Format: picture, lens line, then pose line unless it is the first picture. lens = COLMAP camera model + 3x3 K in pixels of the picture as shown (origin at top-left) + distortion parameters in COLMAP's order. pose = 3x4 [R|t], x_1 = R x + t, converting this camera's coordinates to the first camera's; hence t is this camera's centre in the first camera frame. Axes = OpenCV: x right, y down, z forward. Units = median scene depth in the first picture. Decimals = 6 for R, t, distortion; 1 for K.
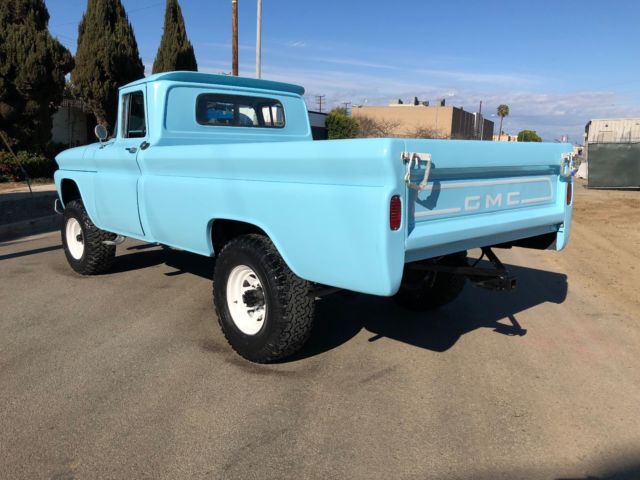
lens RADIAL K [[522.0, 0, 320.0], [0, 522.0, 240.0], [0, 0, 1]] dist [0.026557, -0.016678]
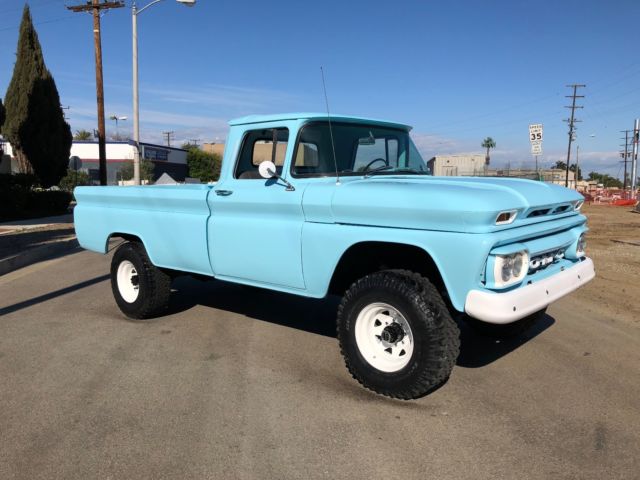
lens RADIAL K [[522.0, 0, 320.0], [0, 522.0, 240.0], [0, 0, 1]] dist [0.026557, -0.016678]
pose [[0.958581, -0.047842, 0.280773, -0.097646], [0.066699, 0.996087, -0.057989, -0.009653], [-0.276900, 0.074314, 0.958021, 0.041749]]
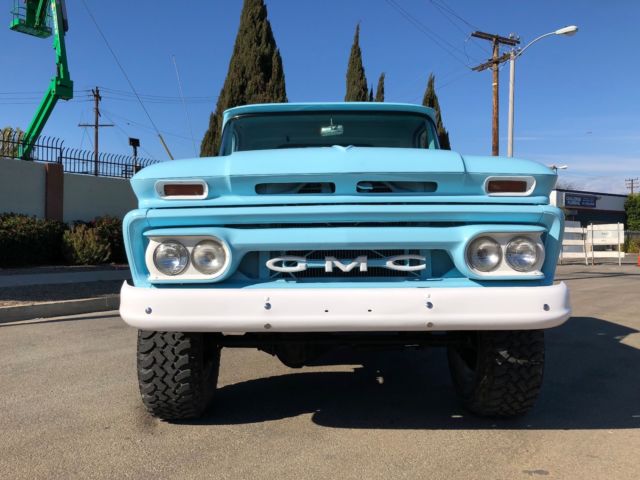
lens RADIAL K [[524.9, 0, 318.8], [0, 524.9, 238.2], [0, 0, 1]] dist [0.012297, 0.008995]
pose [[0.854194, -0.008277, -0.519889, 0.093021], [-0.084311, 0.984436, -0.154199, 0.004782], [0.513074, 0.175548, 0.840201, 0.098164]]
